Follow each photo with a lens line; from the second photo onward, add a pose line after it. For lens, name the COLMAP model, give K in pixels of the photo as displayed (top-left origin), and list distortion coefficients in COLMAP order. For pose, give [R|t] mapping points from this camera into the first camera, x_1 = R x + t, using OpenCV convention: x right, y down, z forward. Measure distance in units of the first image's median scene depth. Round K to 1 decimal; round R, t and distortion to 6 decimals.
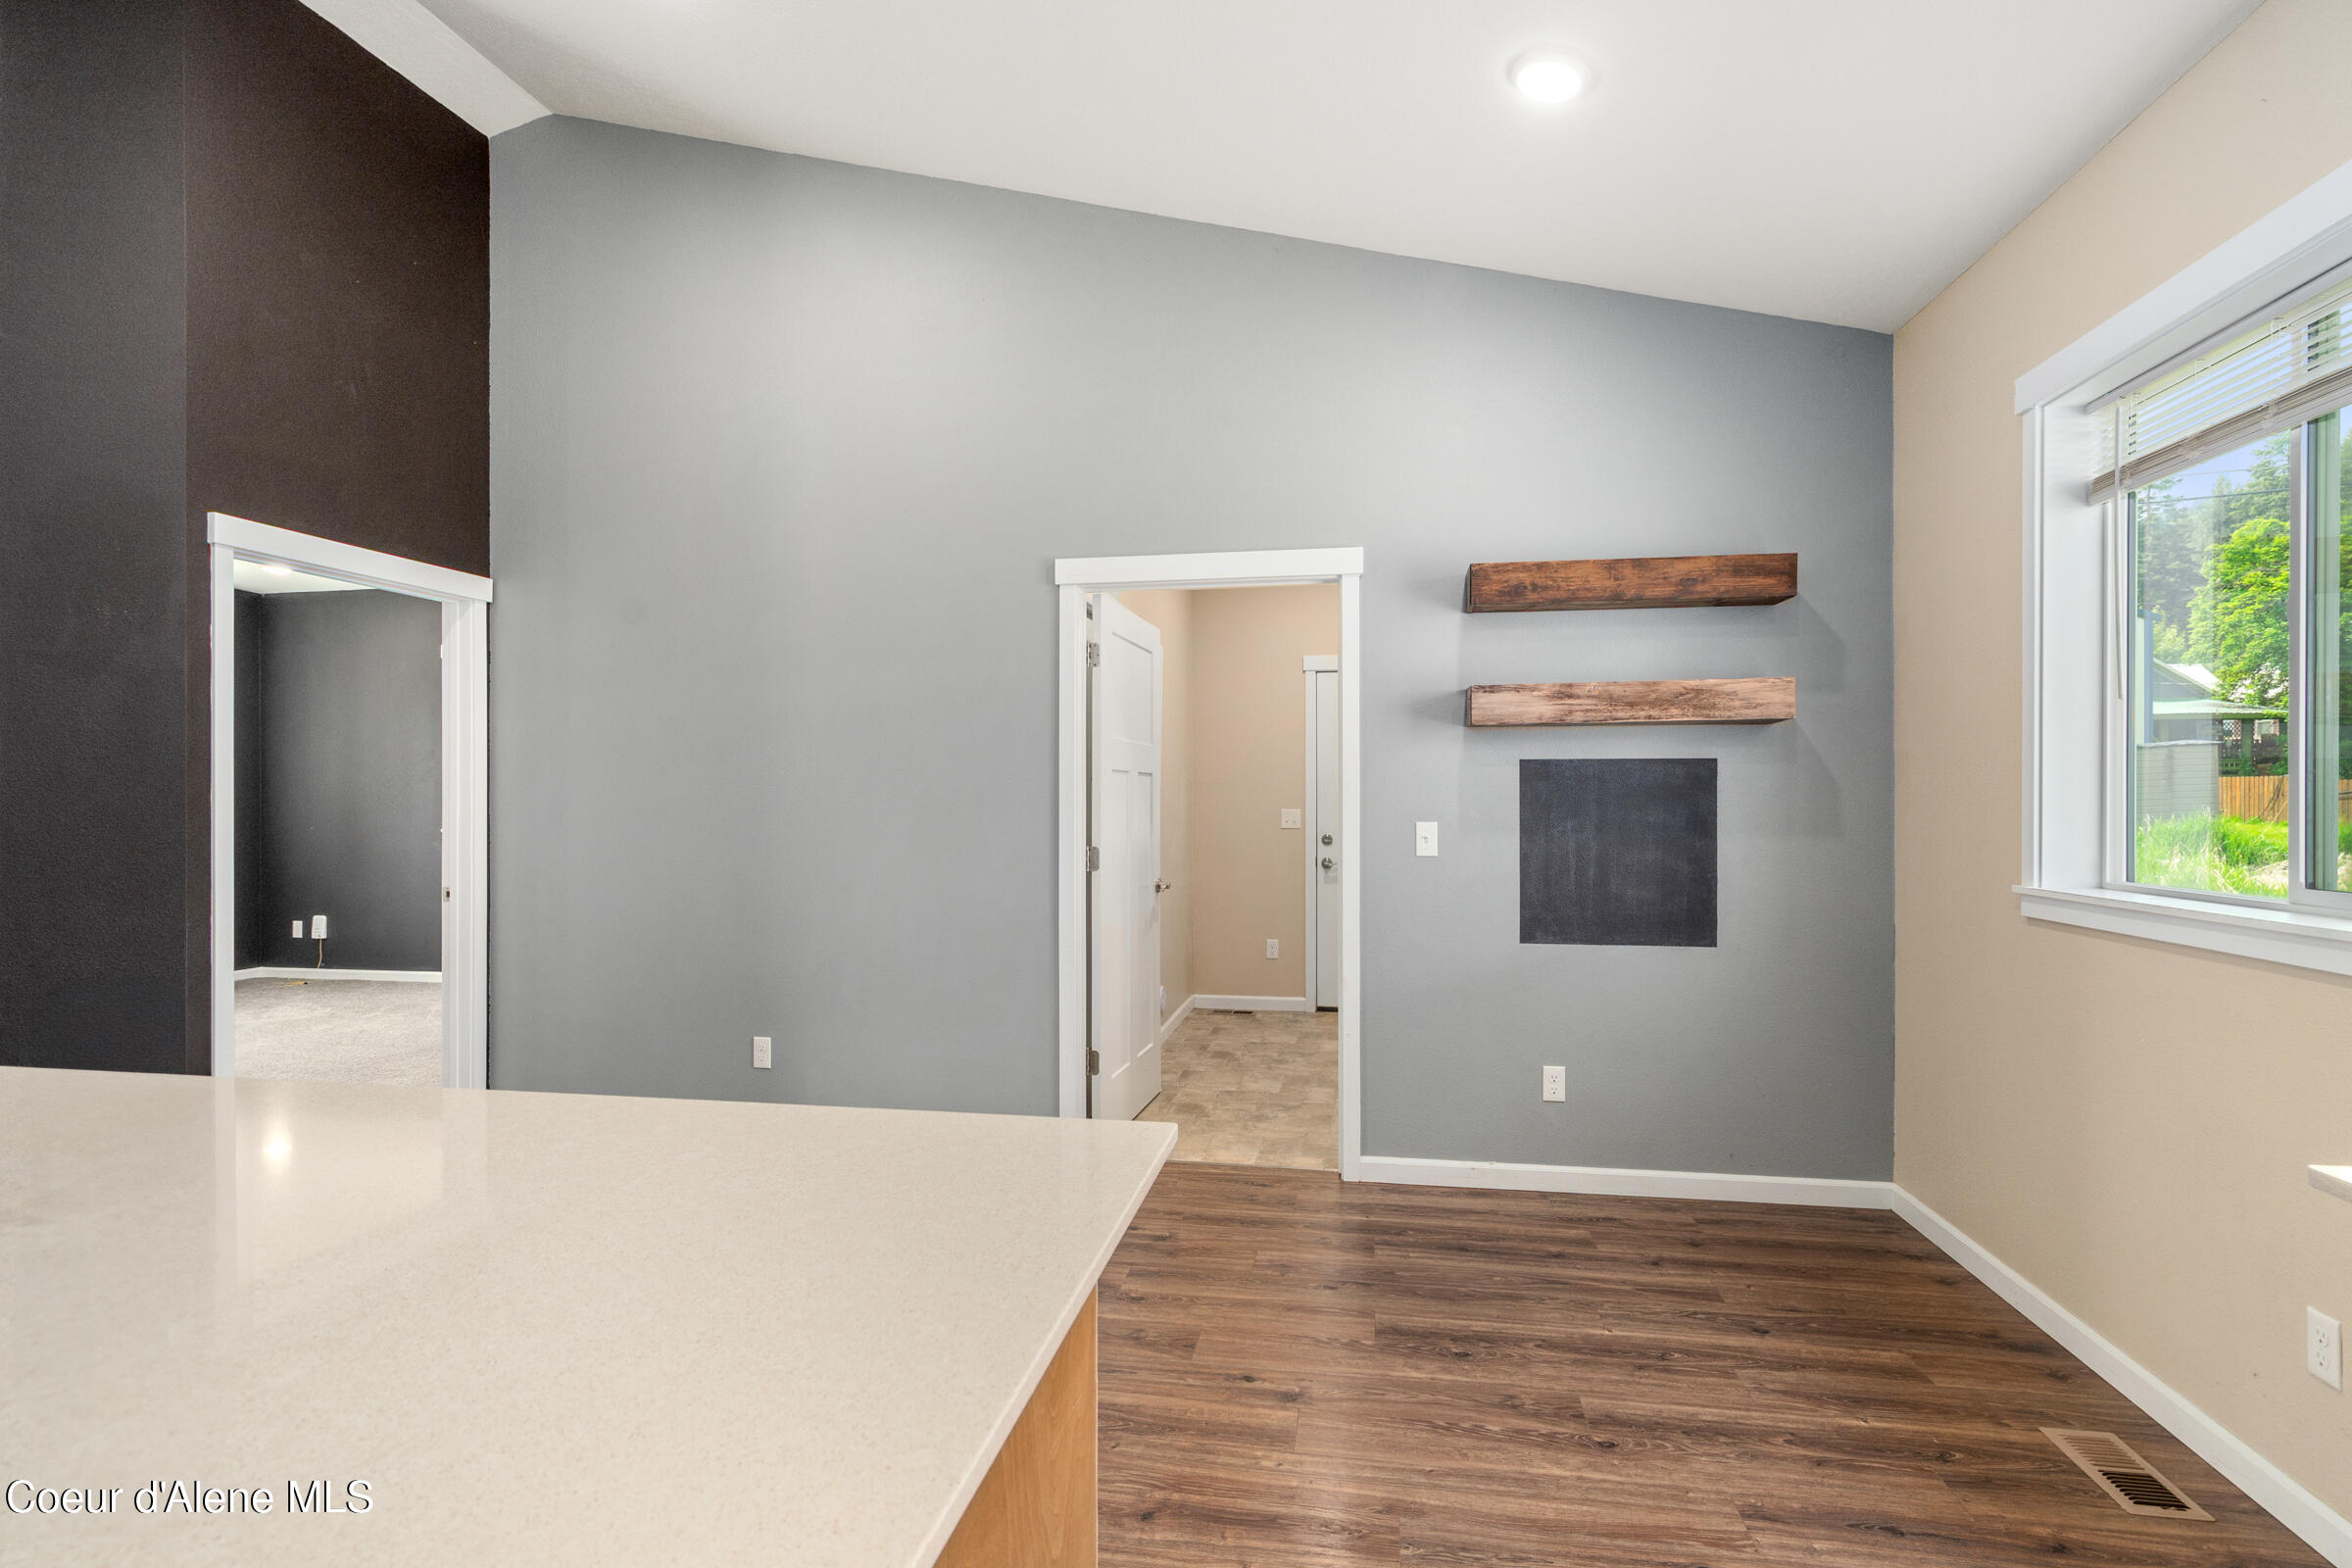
lens RADIAL K [[1121.2, 0, 1186.7], [0, 1121.2, 804.7], [0, 0, 1]] dist [-0.001575, 0.000782]
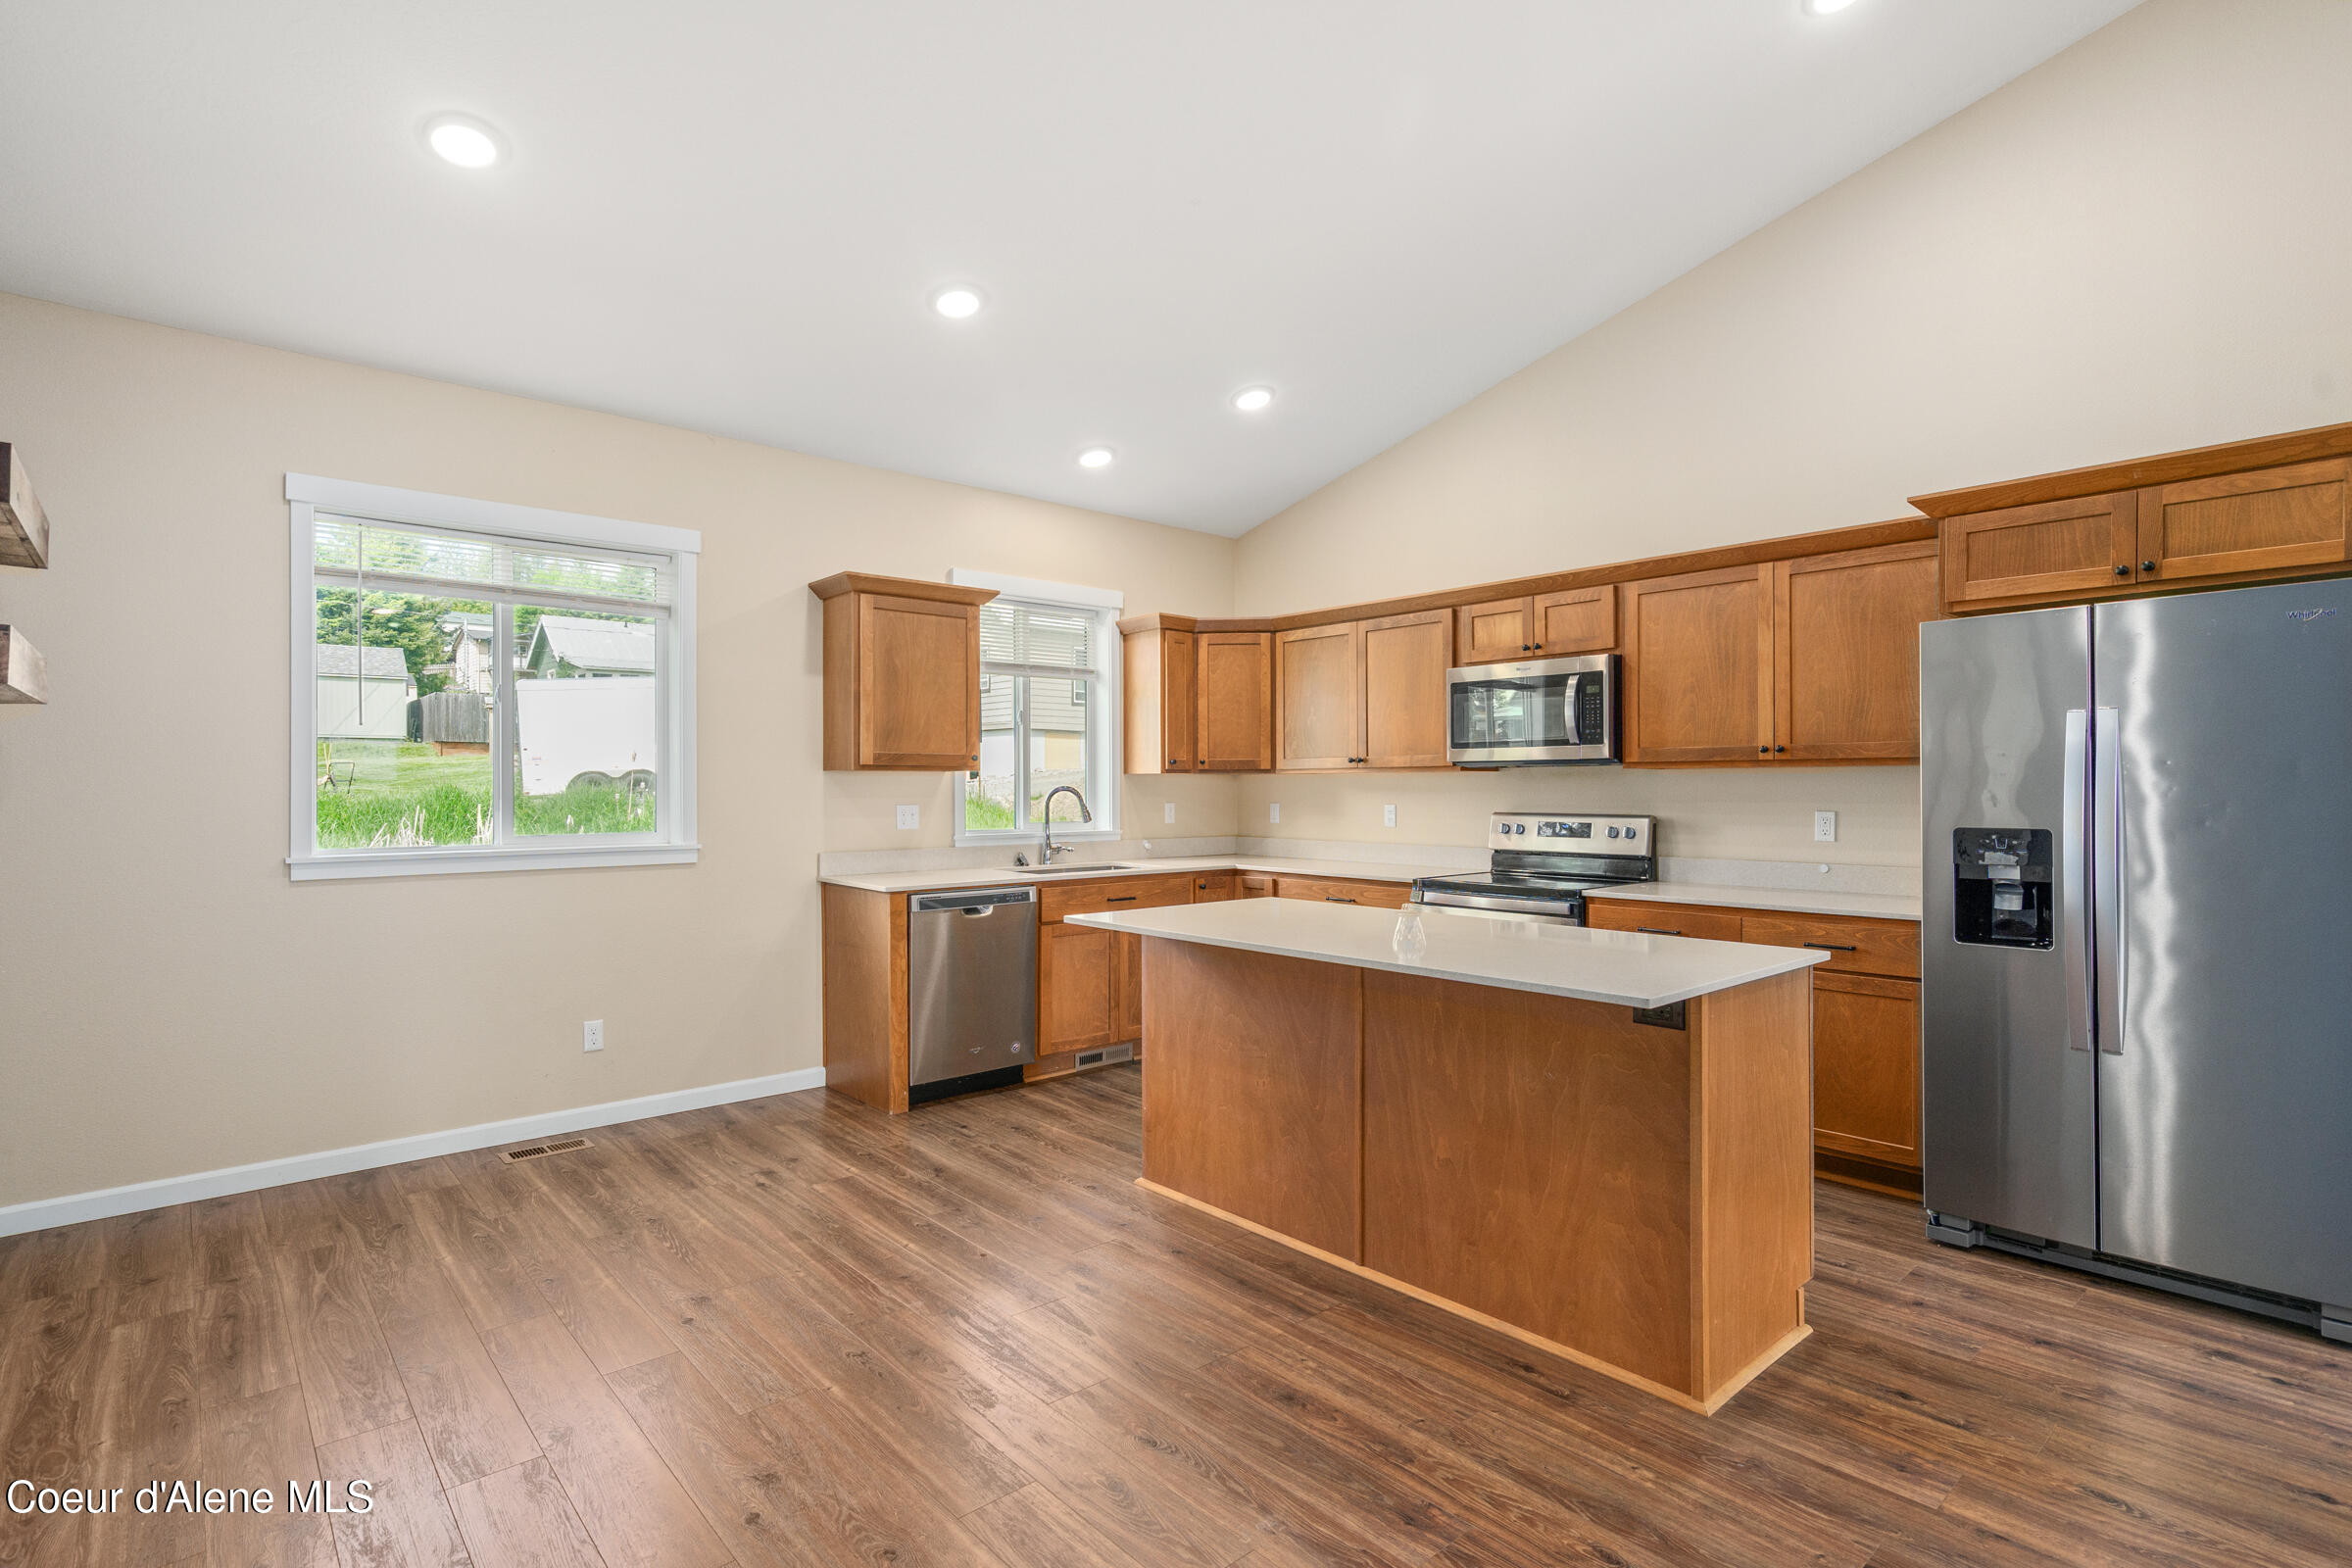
lens RADIAL K [[1121.2, 0, 1166.5], [0, 1121.2, 791.9], [0, 0, 1]] dist [-0.001575, 0.000782]
pose [[-0.771428, -0.002679, 0.636311, -0.723691], [-0.001991, 0.999996, 0.001797, -0.010071], [-0.636313, 0.000119, -0.771431, 1.105913]]
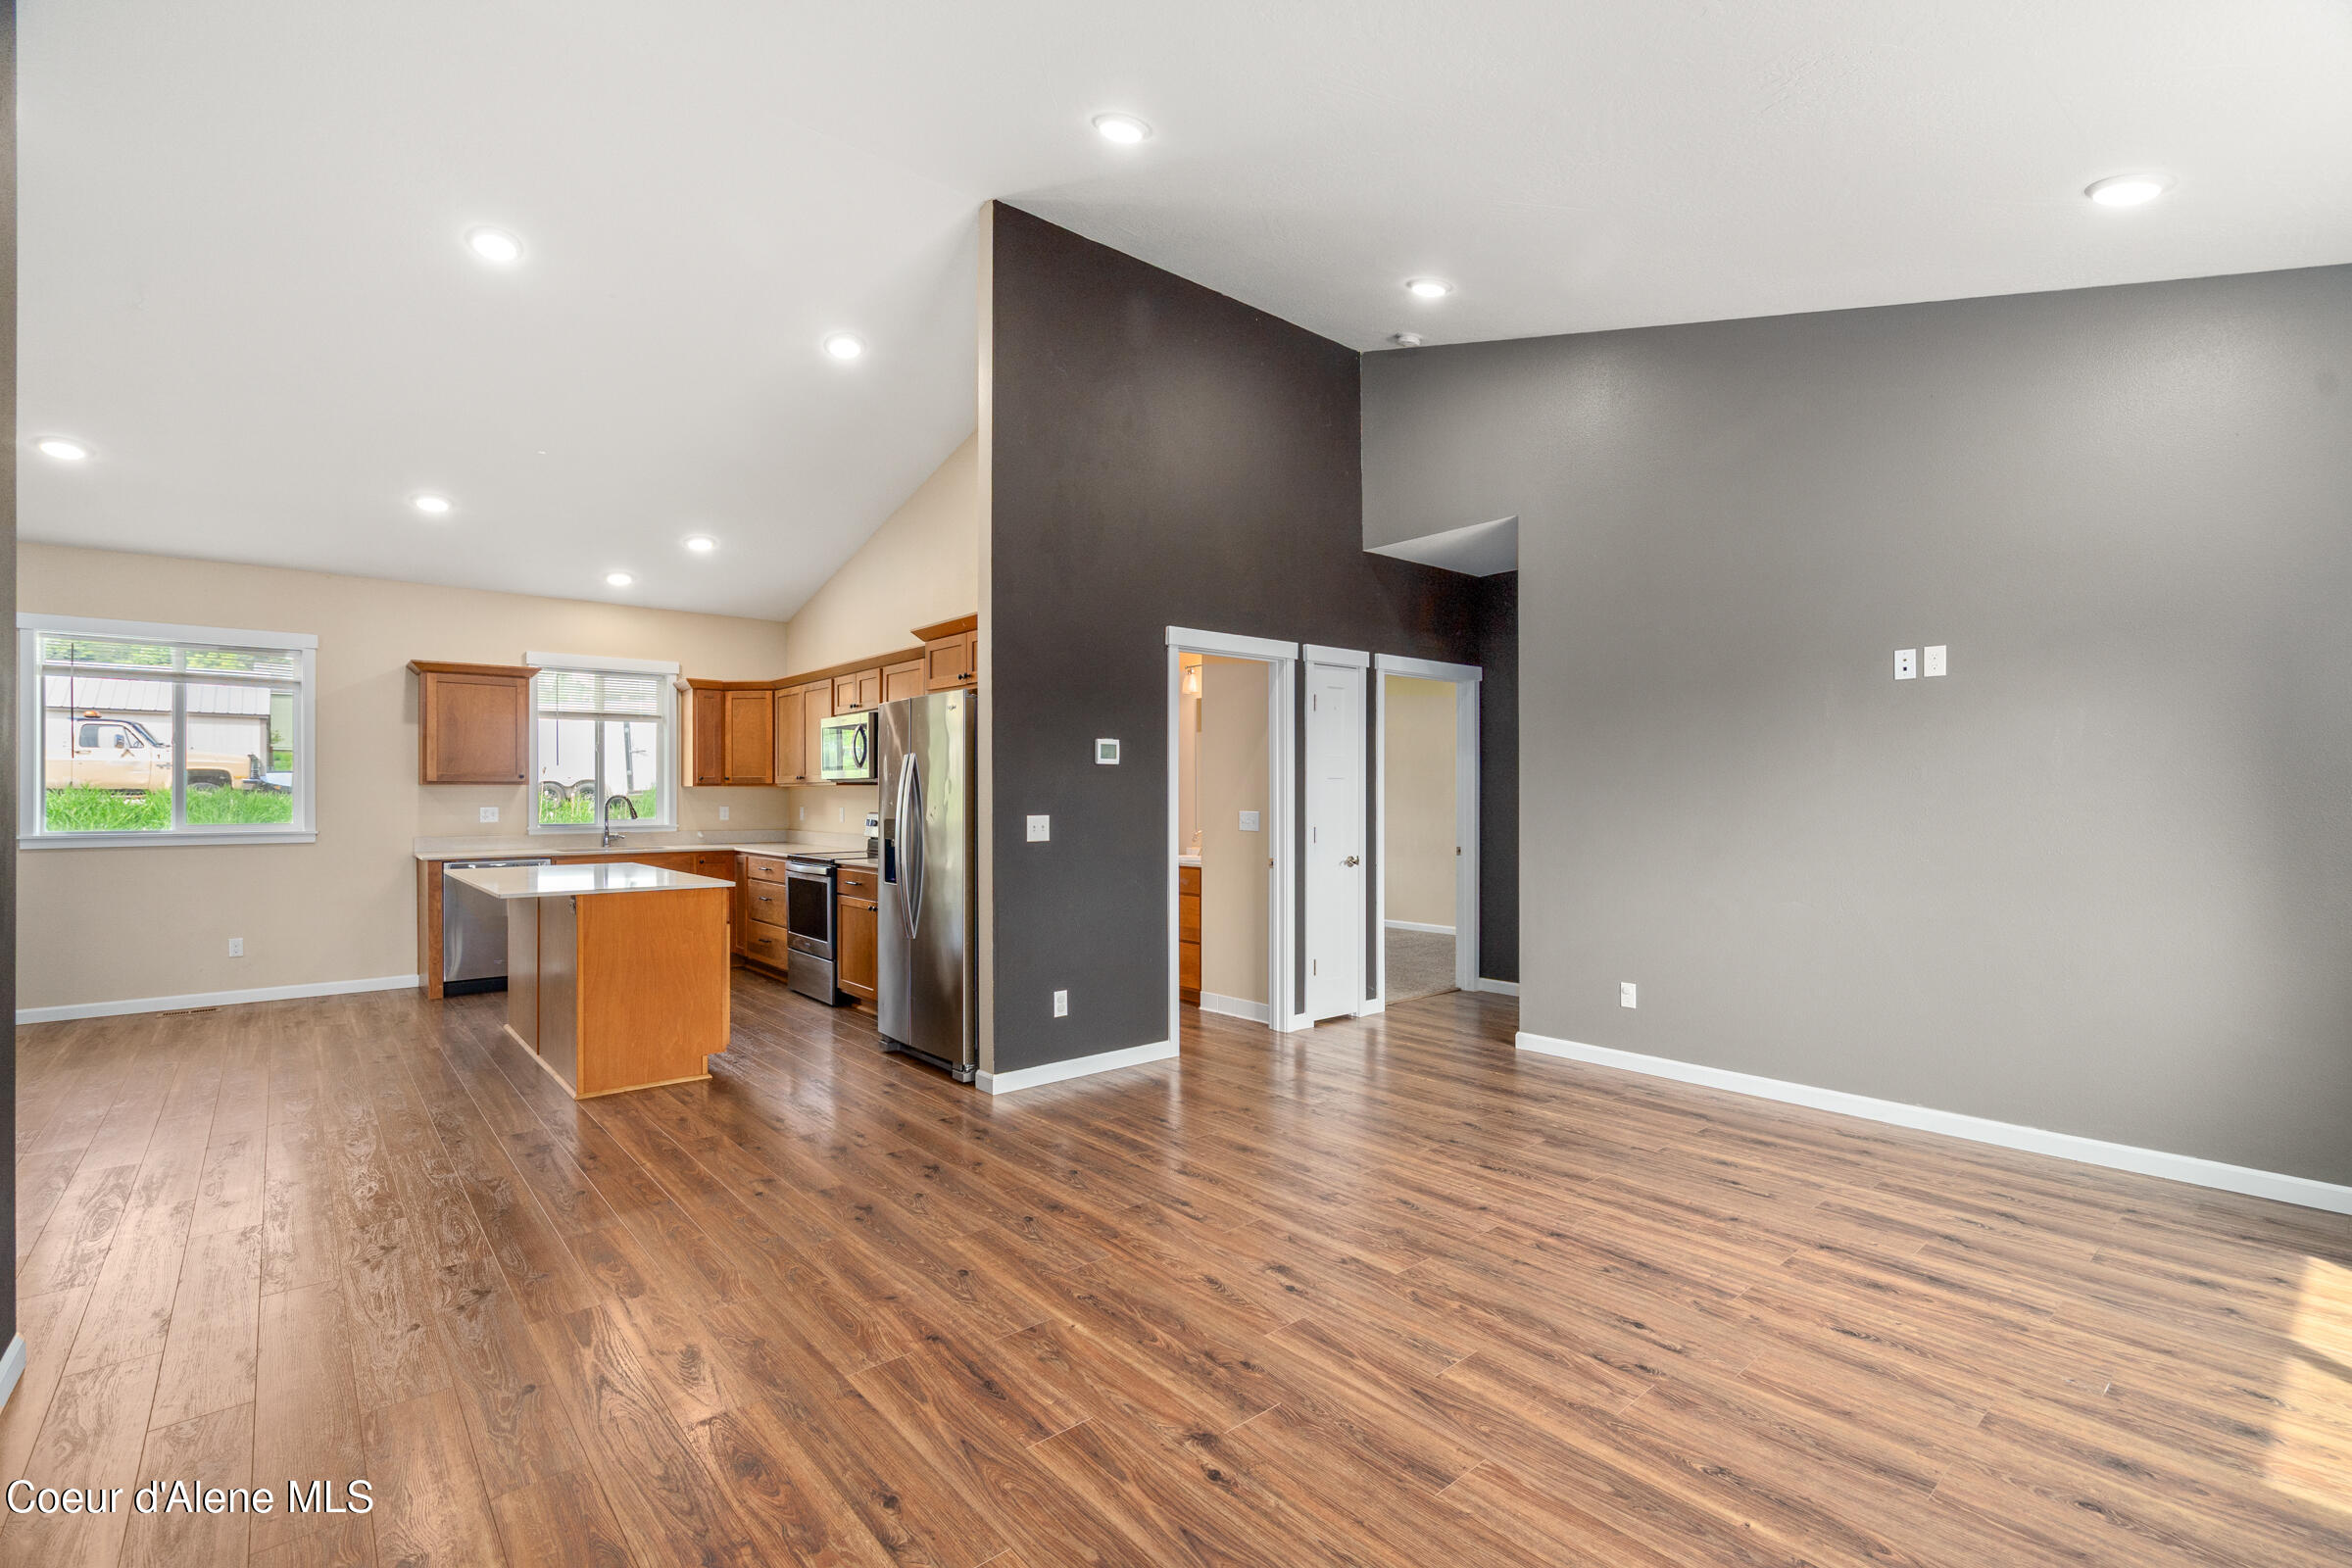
lens RADIAL K [[1067.3, 0, 1165.0], [0, 1067.3, 790.8], [0, 0, 1]] dist [0.000148, 0.002098]
pose [[-0.756110, 0.001371, 0.654443, -1.983817], [-0.003068, 0.999979, -0.005640, -0.014522], [-0.654438, -0.006272, -0.756090, 0.915730]]
